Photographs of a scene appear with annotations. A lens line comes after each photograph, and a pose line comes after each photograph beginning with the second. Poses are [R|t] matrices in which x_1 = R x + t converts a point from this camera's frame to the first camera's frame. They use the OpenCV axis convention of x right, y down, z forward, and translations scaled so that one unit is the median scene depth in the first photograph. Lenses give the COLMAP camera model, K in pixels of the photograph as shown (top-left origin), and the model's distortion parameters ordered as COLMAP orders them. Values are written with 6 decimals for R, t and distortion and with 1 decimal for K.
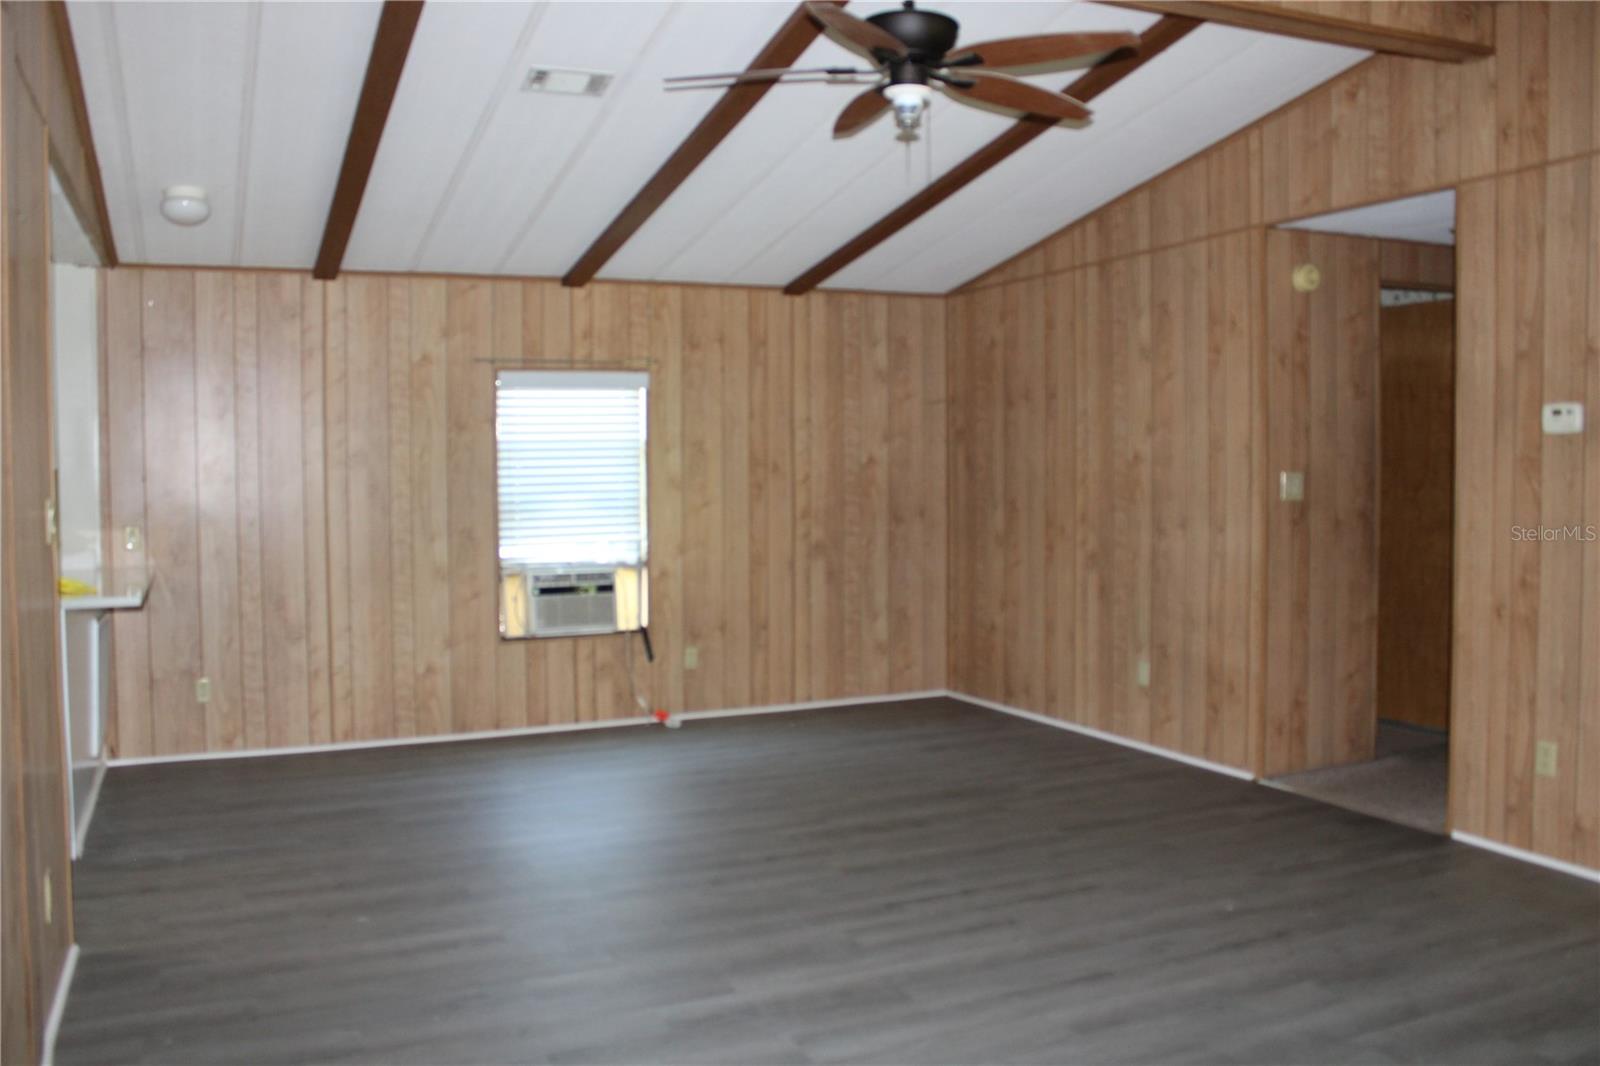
lens RADIAL K [[1357.5, 0, 775.9], [0, 1357.5, 499.0], [0, 0, 1]] dist [-0.144890, 0.122236]
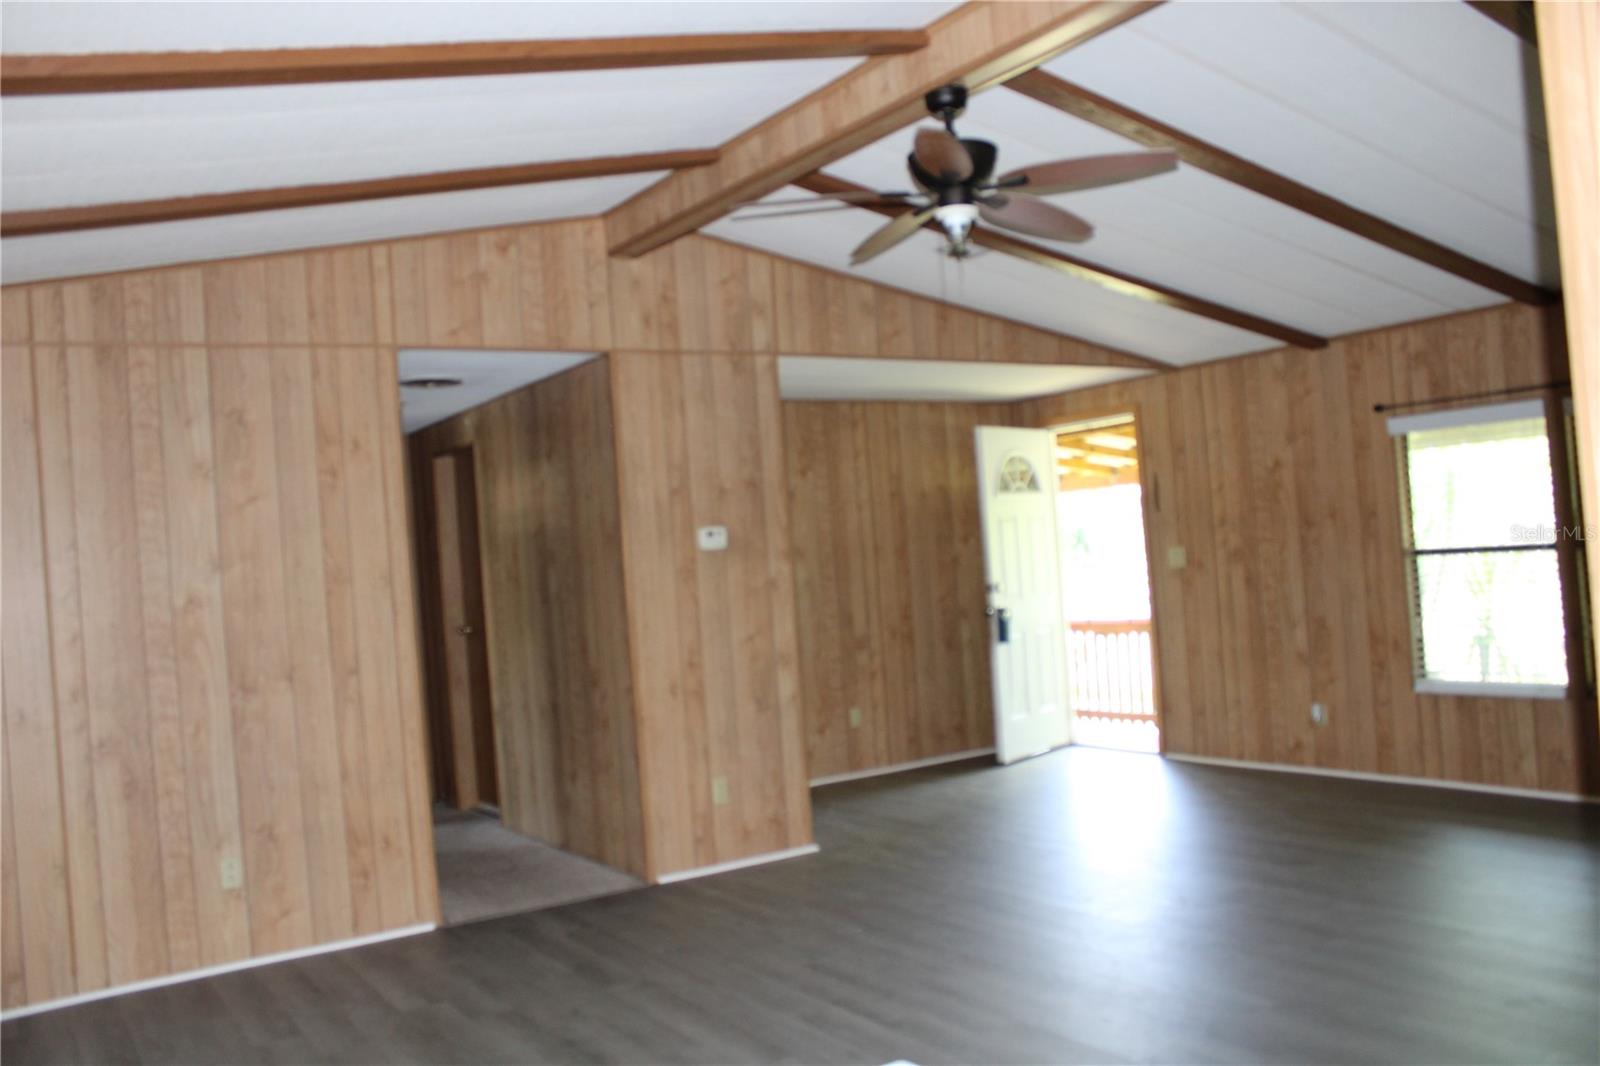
lens RADIAL K [[1357.5, 0, 738.7], [0, 1357.5, 546.5], [0, 0, 1]] dist [-0.144890, 0.122236]
pose [[-0.151270, 0.035380, 0.987859, -0.608036], [0.103787, 0.994404, -0.019721, -0.016500], [-0.983029, 0.099544, -0.154096, 0.892521]]
